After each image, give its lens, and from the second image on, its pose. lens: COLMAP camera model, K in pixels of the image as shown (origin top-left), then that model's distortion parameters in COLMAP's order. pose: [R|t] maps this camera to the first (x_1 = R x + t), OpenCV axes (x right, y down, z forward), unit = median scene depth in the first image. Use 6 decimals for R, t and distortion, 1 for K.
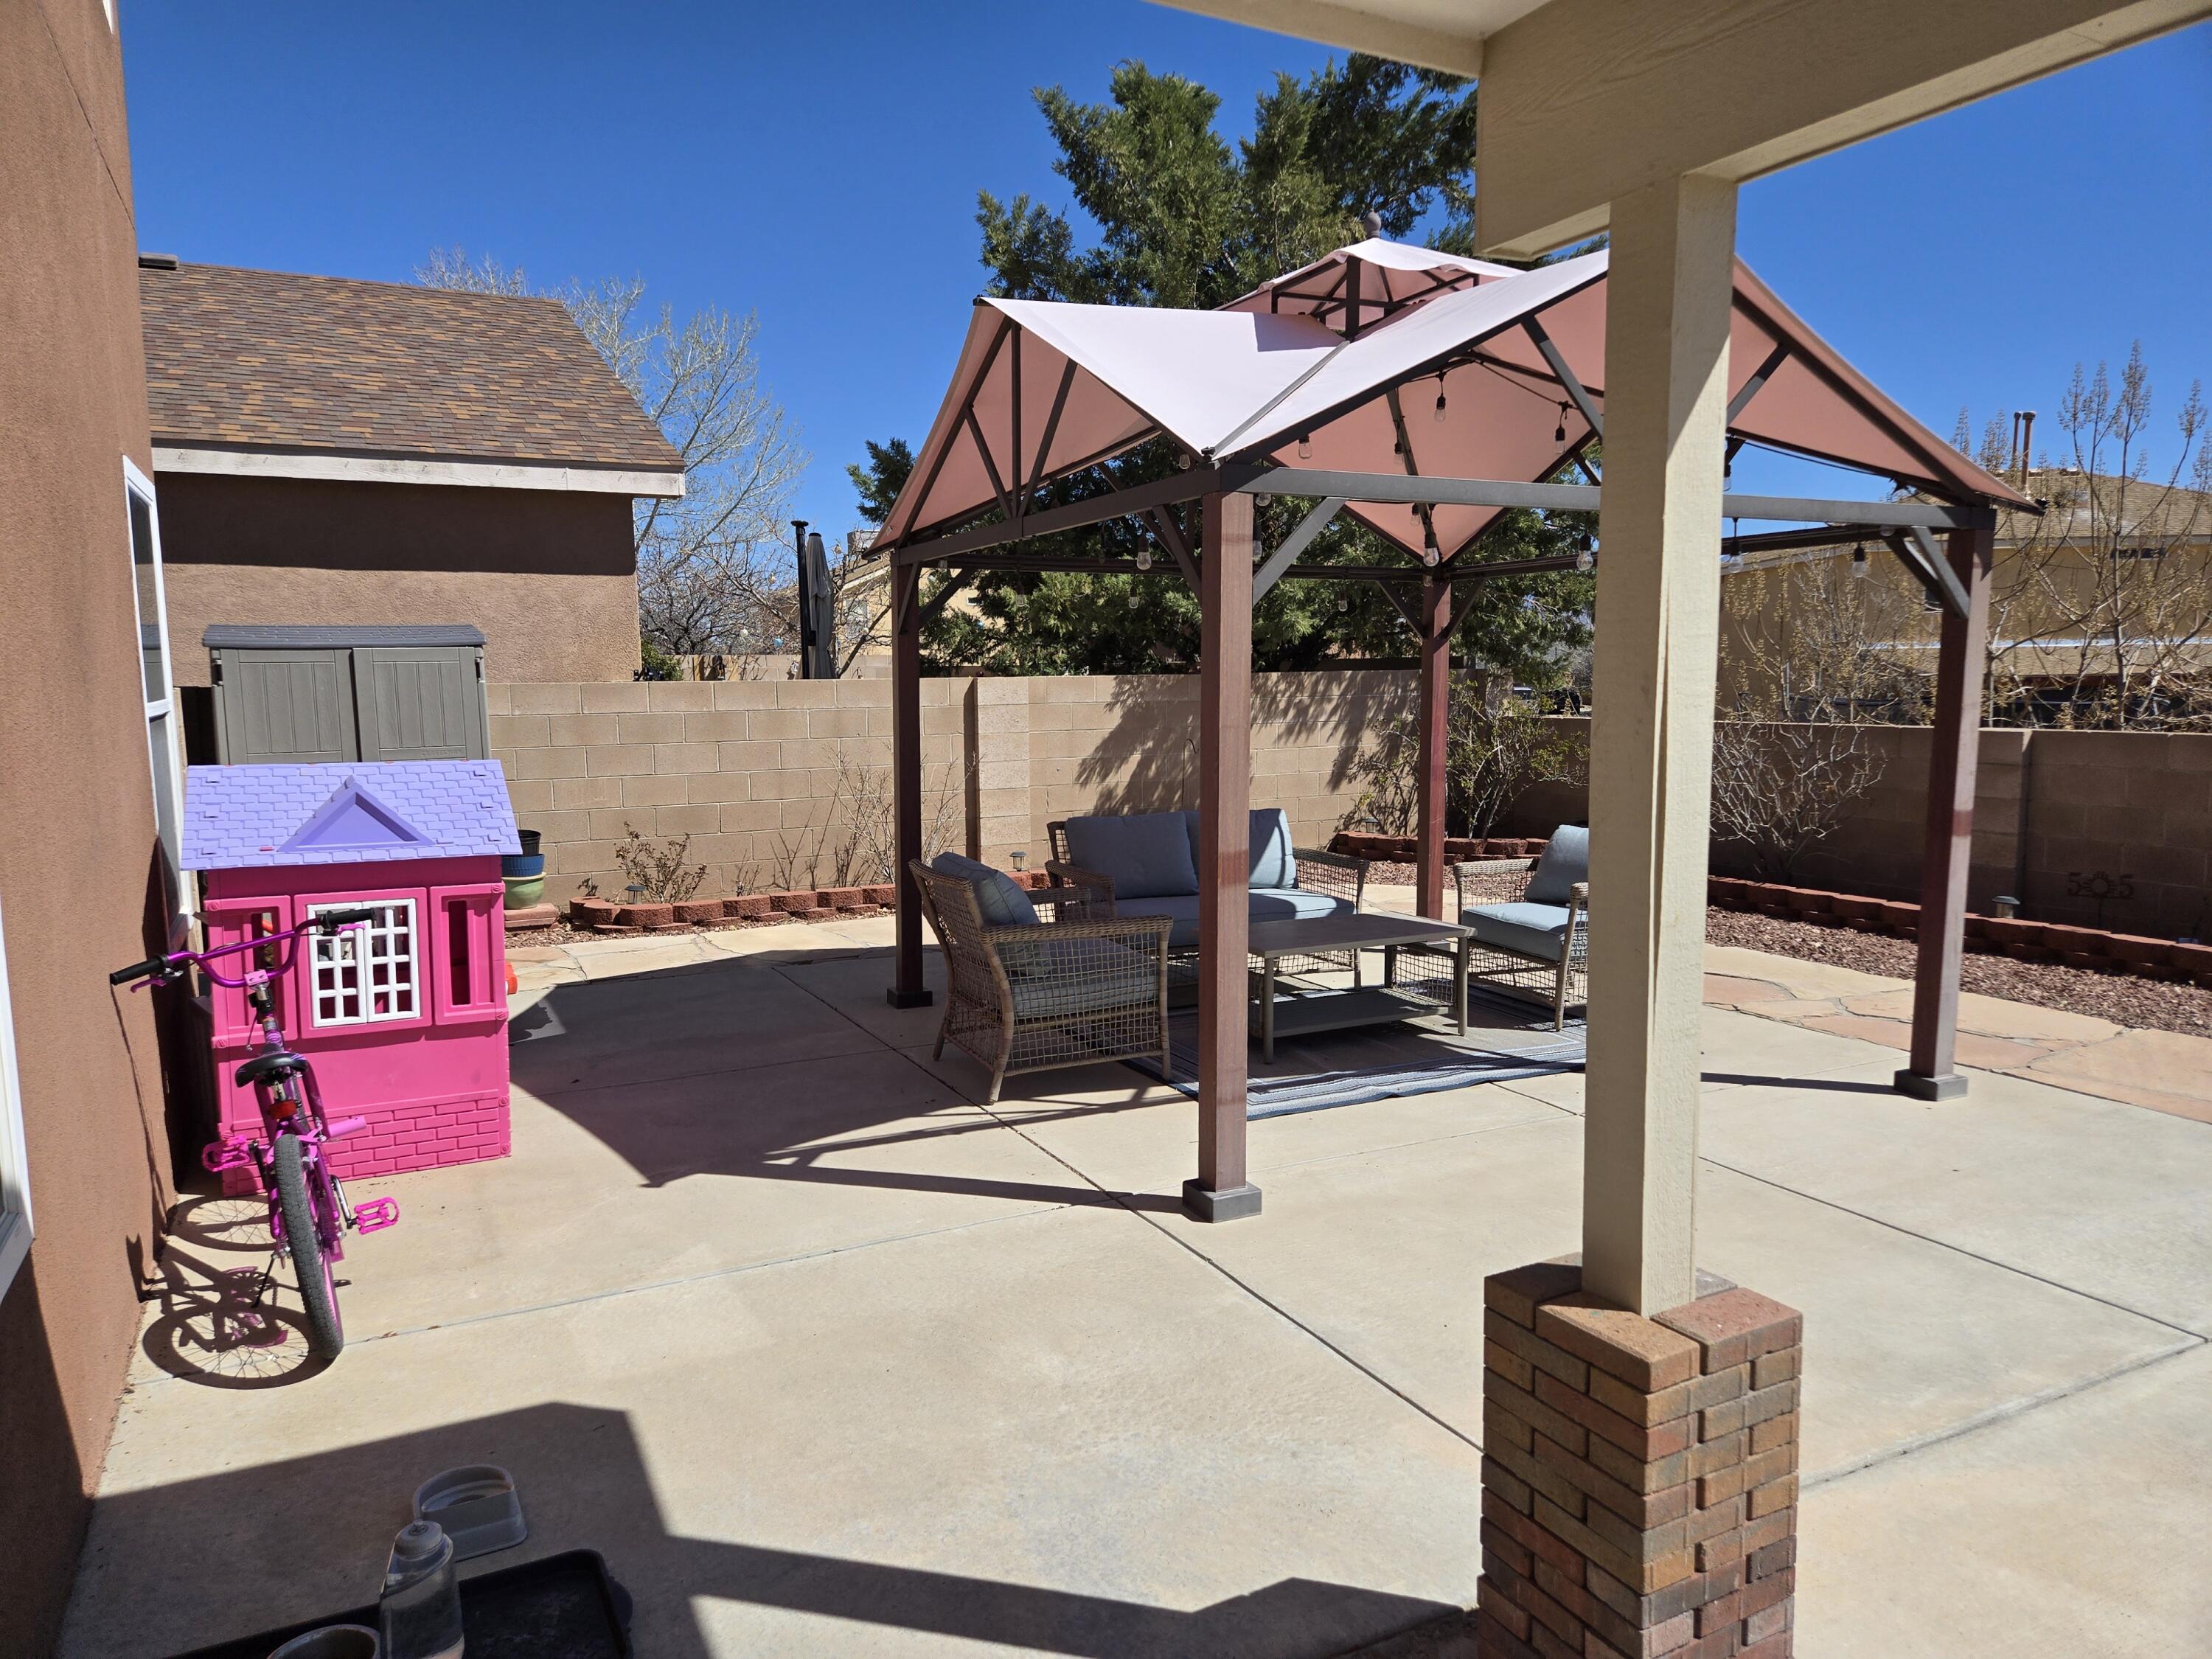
lens RADIAL K [[1459.2, 0, 1106.0], [0, 1459.2, 829.5], [0, 0, 1]] dist [0.103043, -0.089462]
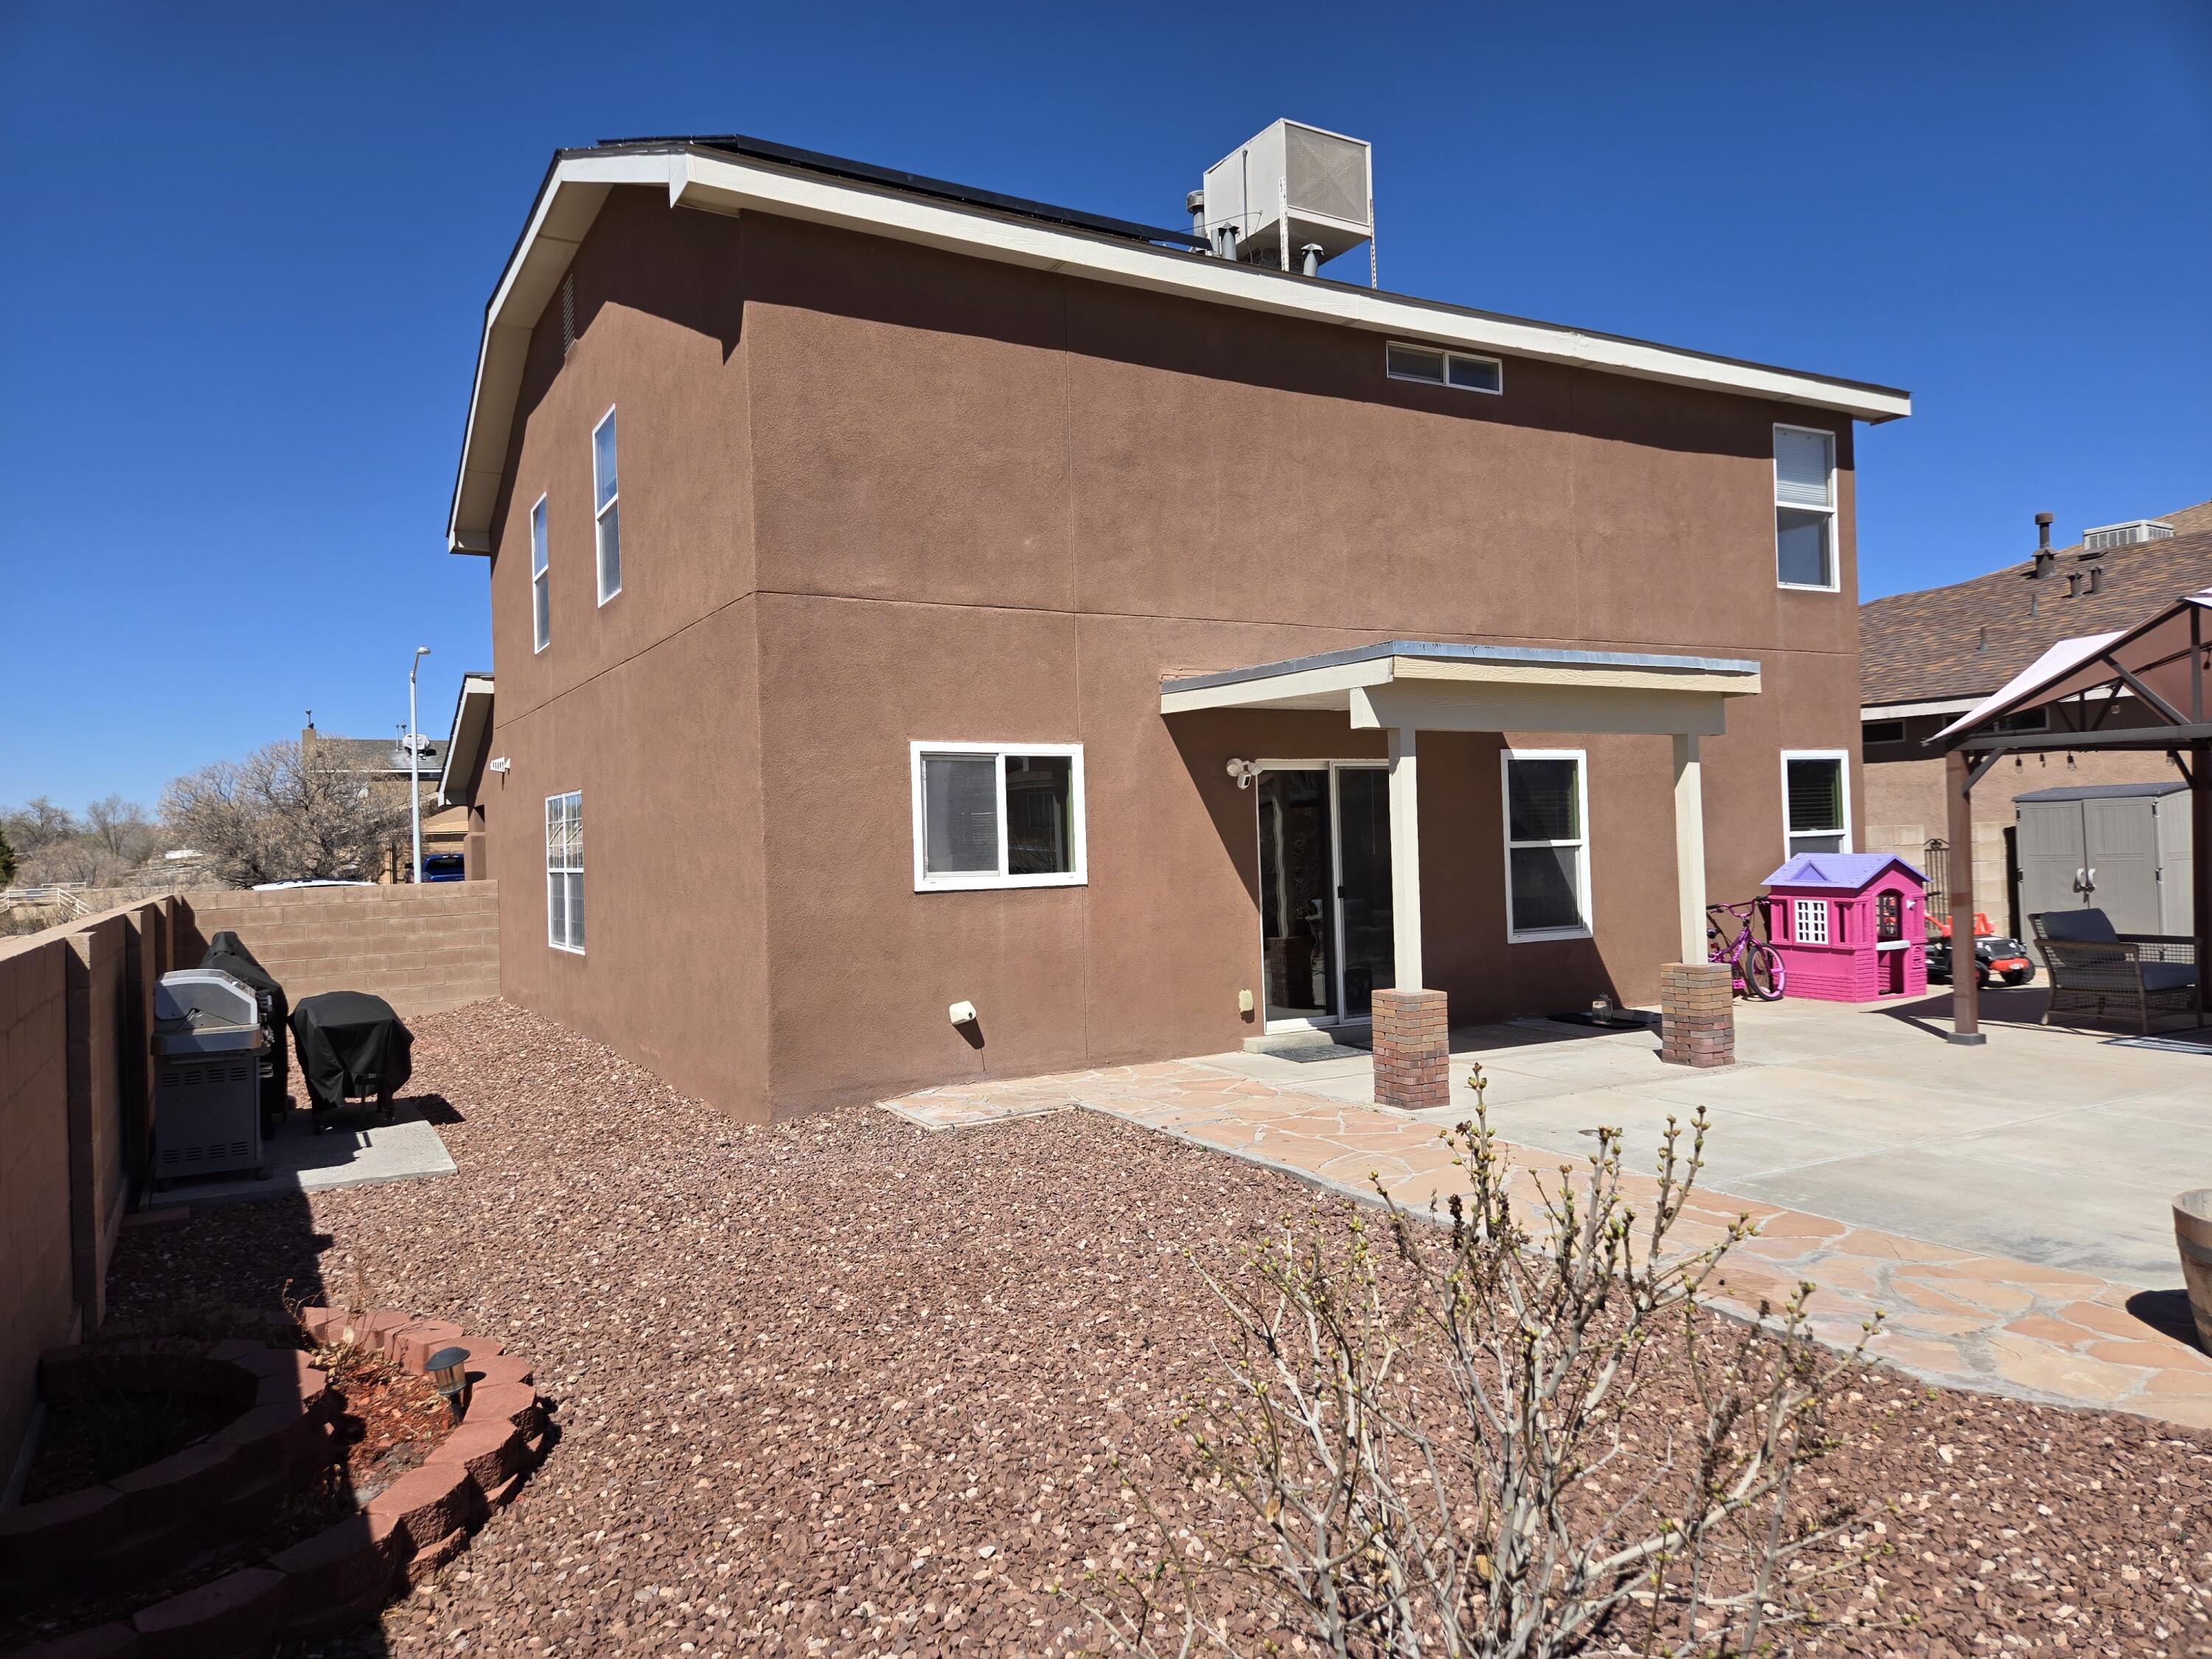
lens RADIAL K [[1483.3, 0, 1104.6], [0, 1483.3, 820.9], [0, 0, 1]] dist [0.078642, -0.068160]
pose [[0.051838, -0.003945, -0.998648, 2.067386], [-0.079963, 0.996765, -0.008088, 0.024975], [0.995449, 0.080274, 0.051355, -0.457046]]
